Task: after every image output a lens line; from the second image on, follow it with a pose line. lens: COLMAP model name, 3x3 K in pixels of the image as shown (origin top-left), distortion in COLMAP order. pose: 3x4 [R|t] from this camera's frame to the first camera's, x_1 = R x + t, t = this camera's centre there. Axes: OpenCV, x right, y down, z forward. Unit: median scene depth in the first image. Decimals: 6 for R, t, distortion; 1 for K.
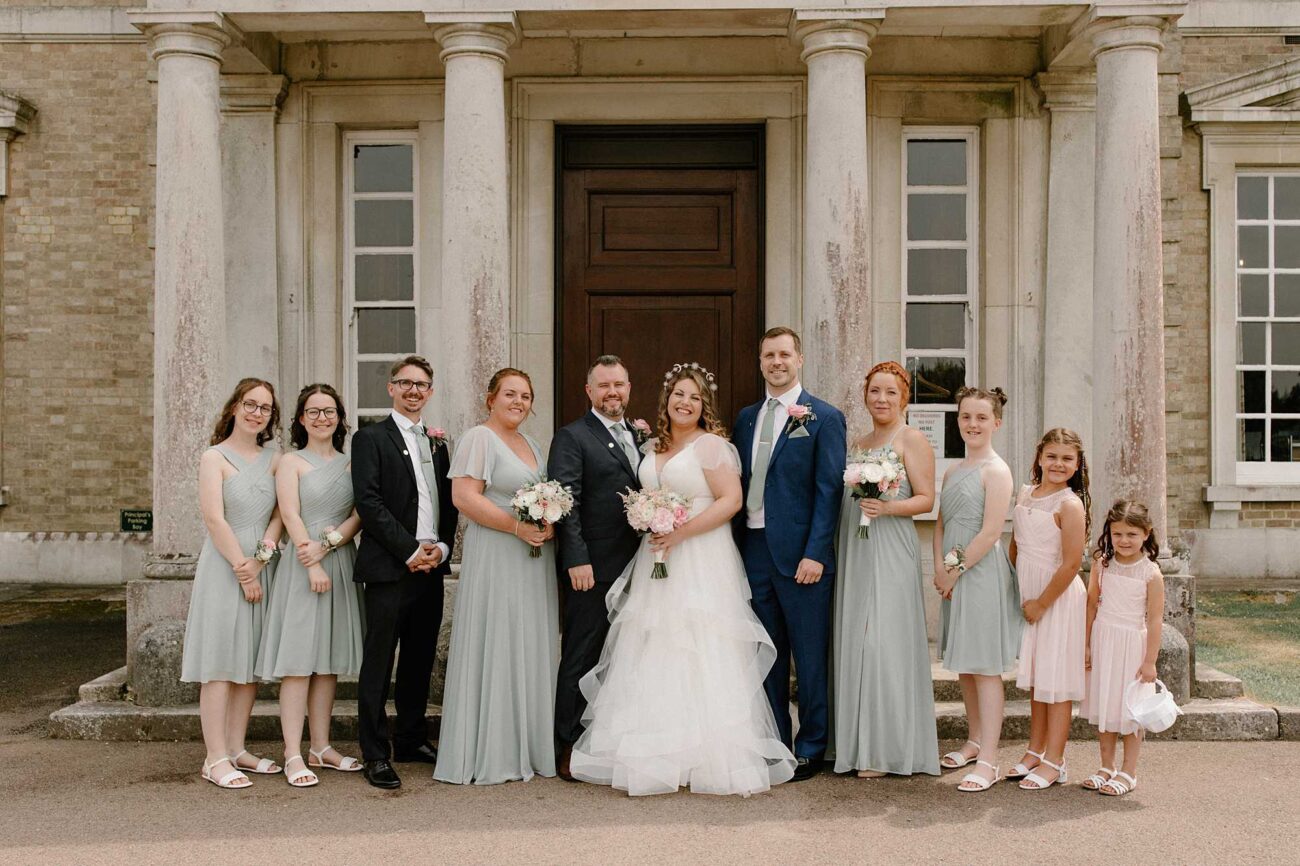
lens RADIAL K [[1285.4, 0, 652.4], [0, 1285.4, 471.1], [0, 0, 1]] dist [0.007622, -0.008344]
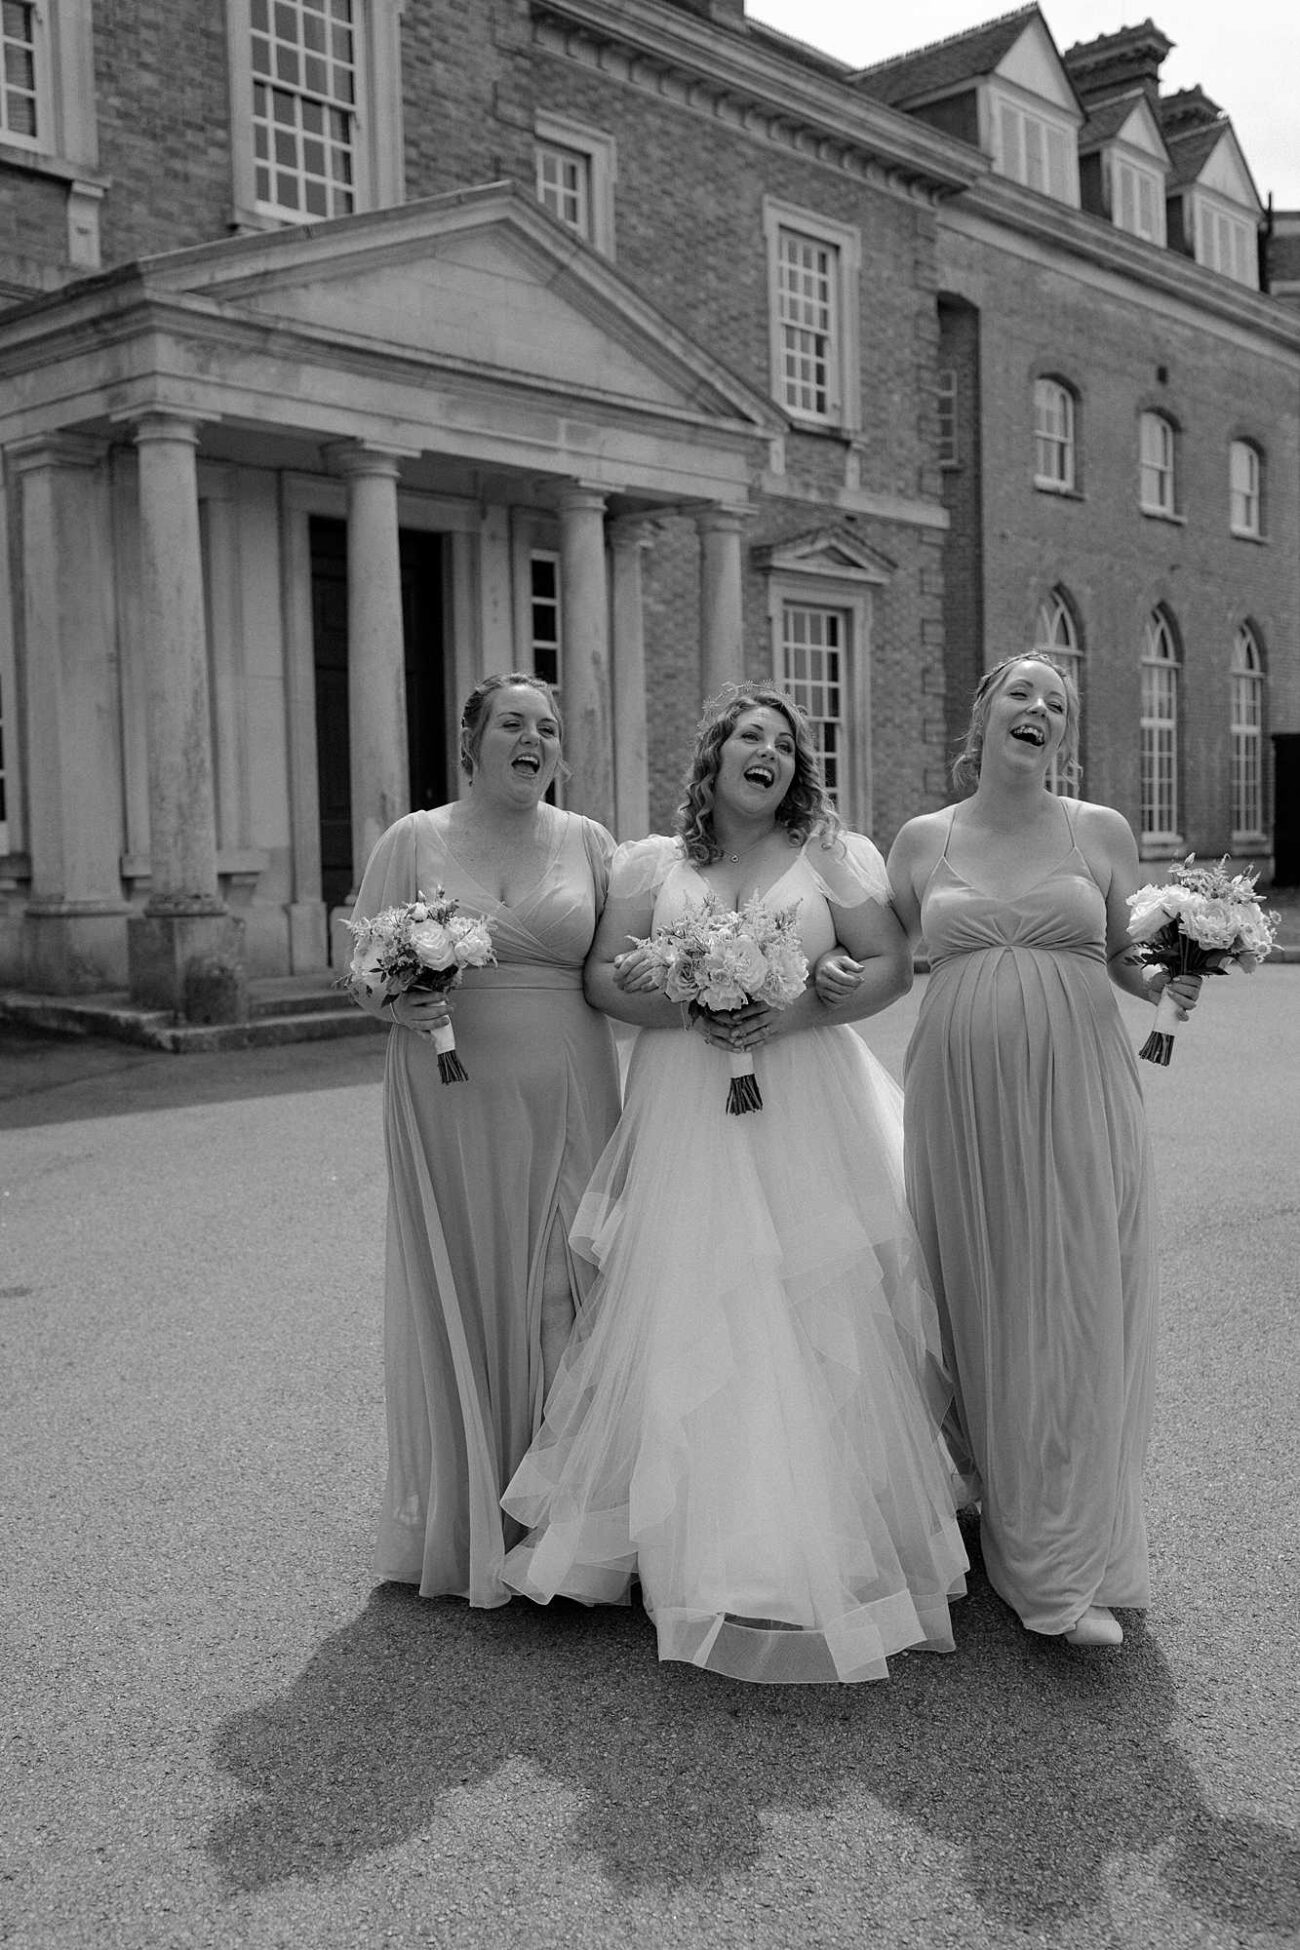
lens RADIAL K [[1928.1, 0, 650.0], [0, 1928.1, 975.0], [0, 0, 1]] dist [0.007622, -0.008344]
pose [[0.661929, -0.063107, 0.746905, -1.179116], [0.026329, 0.997792, 0.060972, 0.036327], [-0.749104, -0.020694, 0.662129, -0.353114]]
